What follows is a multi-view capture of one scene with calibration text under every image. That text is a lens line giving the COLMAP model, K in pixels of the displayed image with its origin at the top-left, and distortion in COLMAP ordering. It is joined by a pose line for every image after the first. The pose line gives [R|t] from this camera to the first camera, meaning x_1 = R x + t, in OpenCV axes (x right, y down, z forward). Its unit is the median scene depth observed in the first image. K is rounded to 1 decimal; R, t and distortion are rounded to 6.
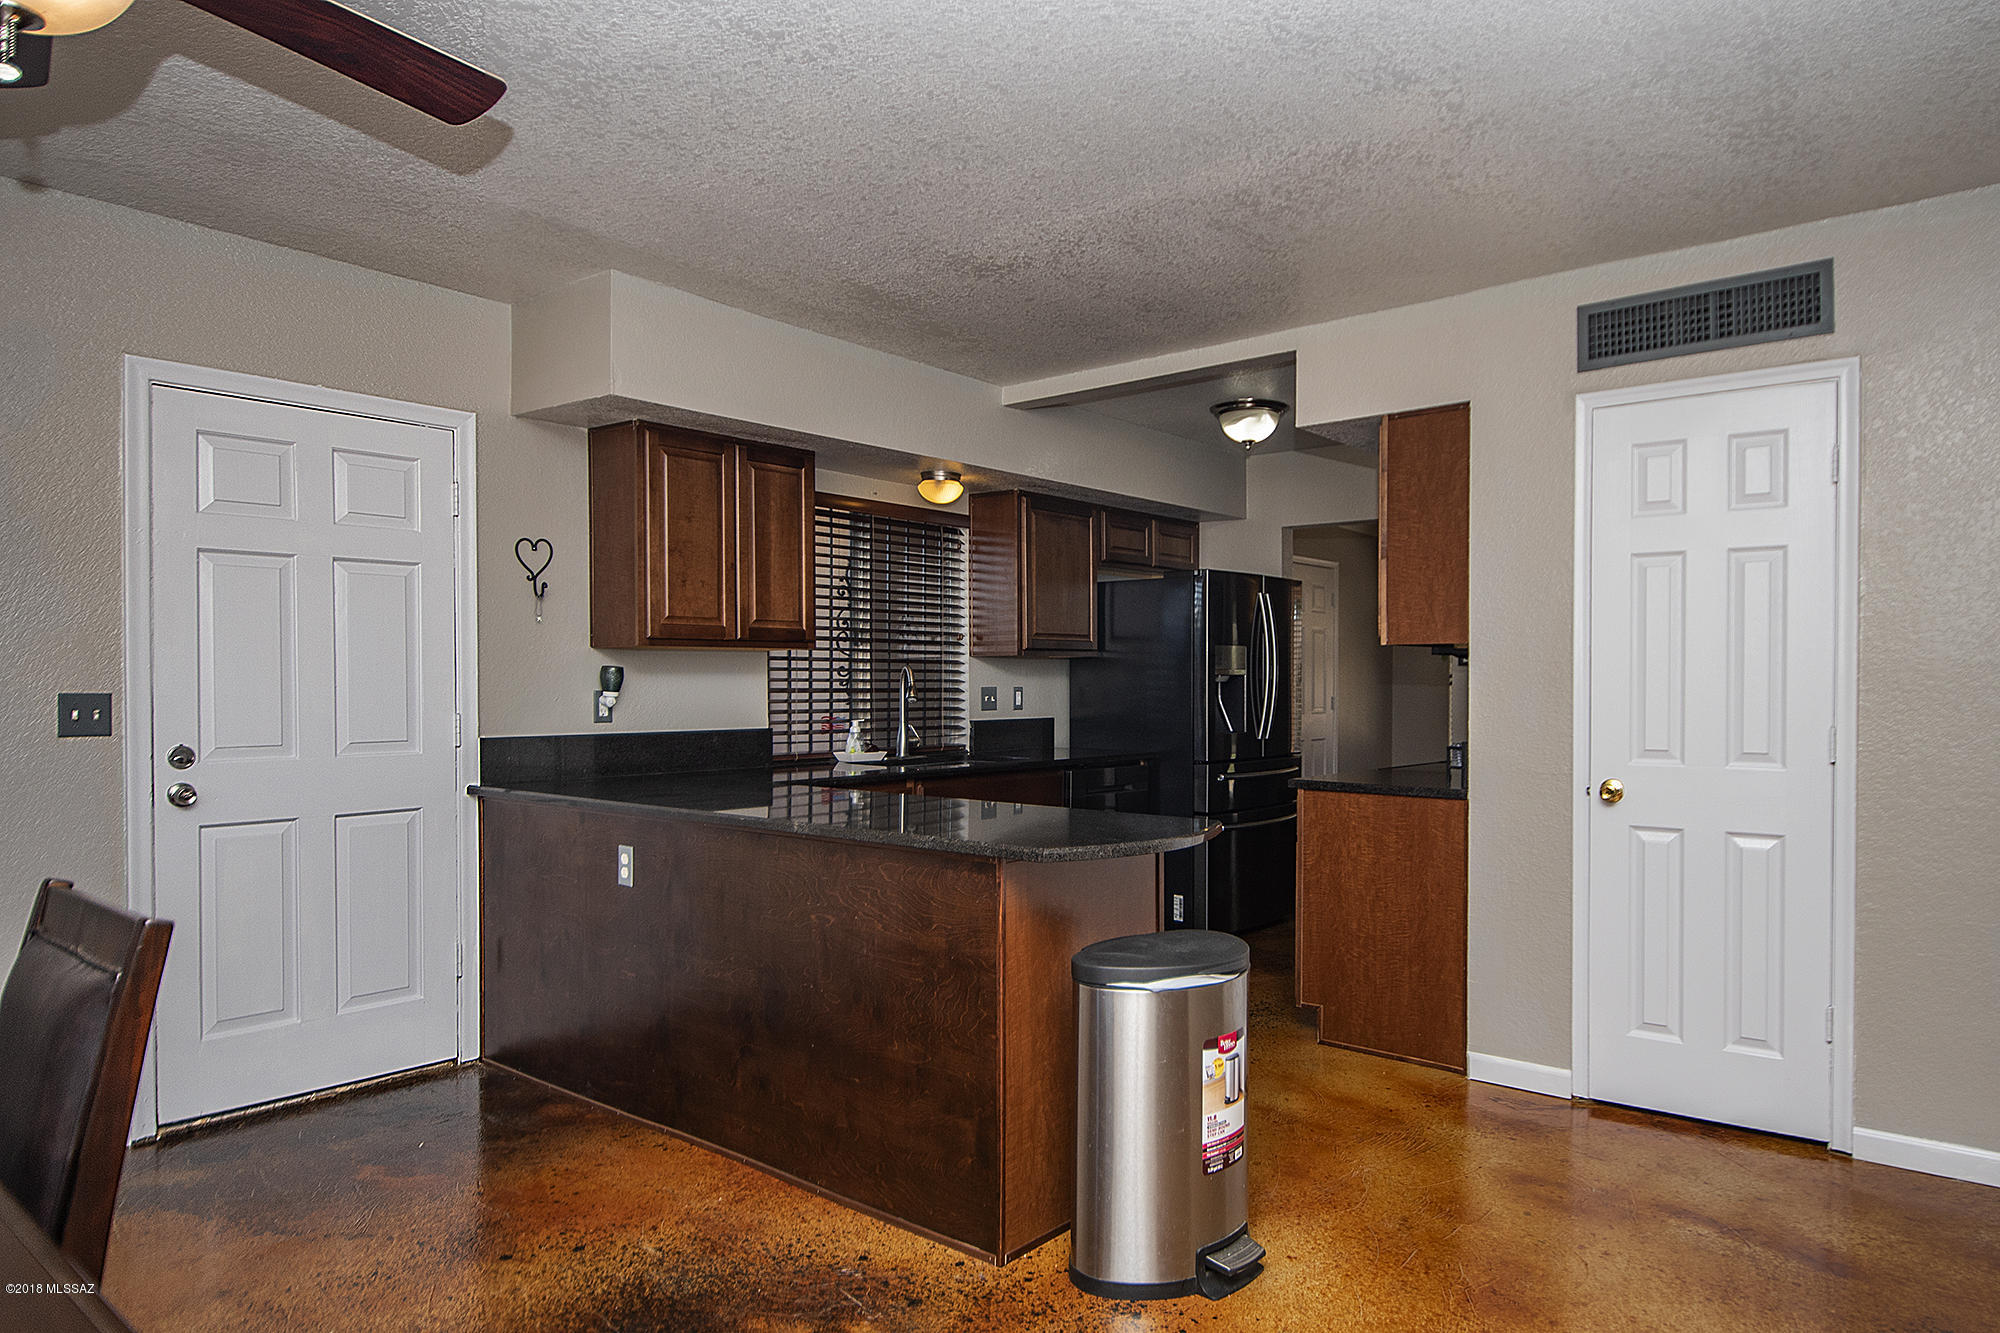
lens RADIAL K [[1202.3, 0, 1112.2], [0, 1202.3, 686.1], [0, 0, 1]] dist [0.005147, -0.000093]
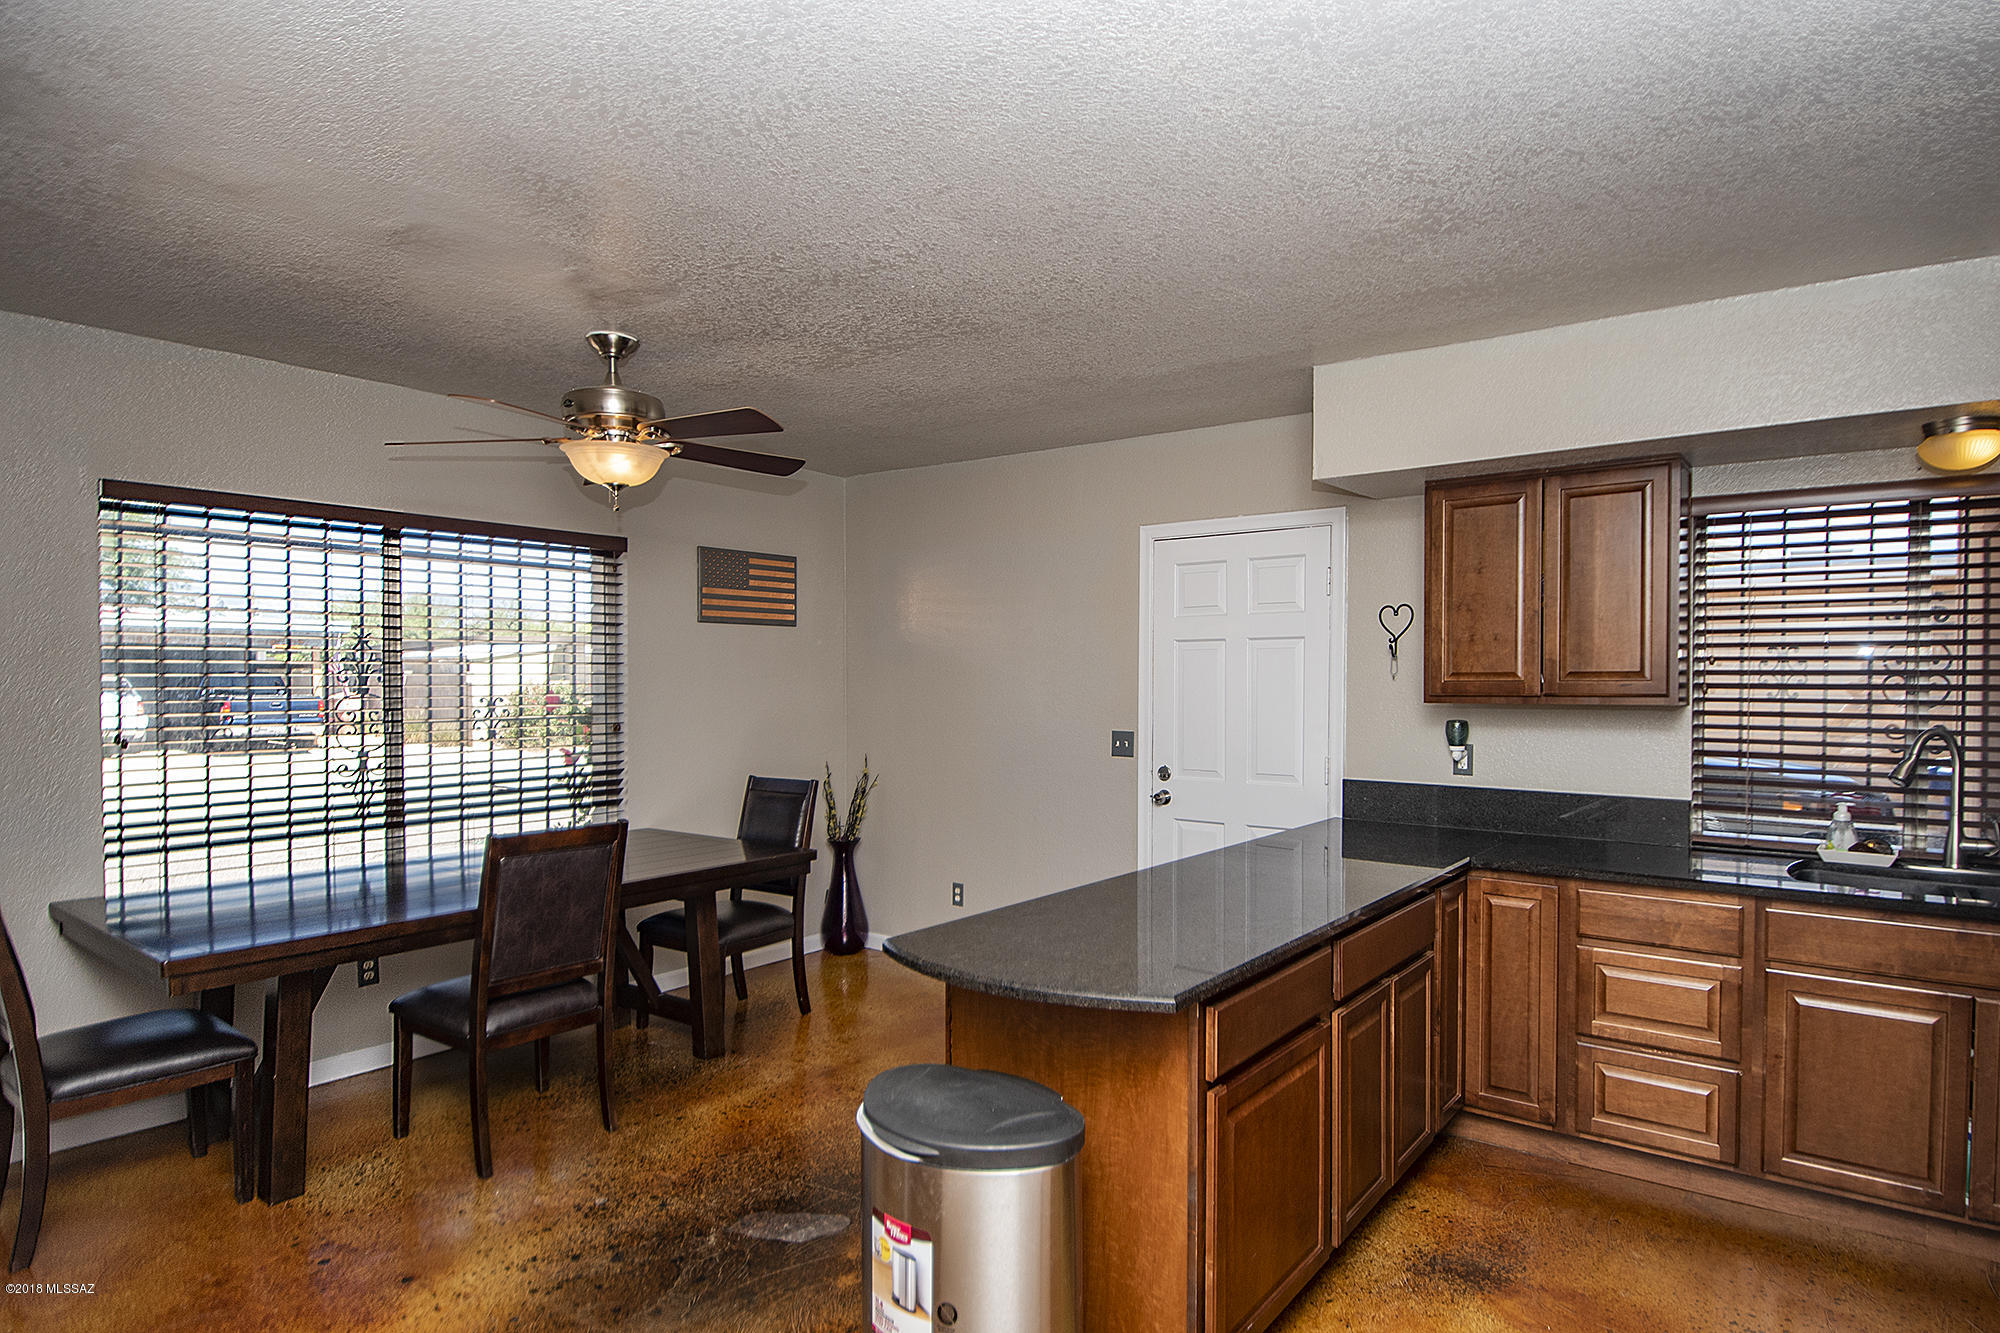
lens RADIAL K [[1092.6, 0, 1086.4], [0, 1092.6, 695.3], [0, 0, 1]] dist [0.001423, -0.000098]
pose [[0.032176, 0.018341, -0.999314, 0.546930], [-0.007239, 0.999810, 0.018117, -0.057266], [0.999456, 0.006651, 0.032302, 0.710703]]
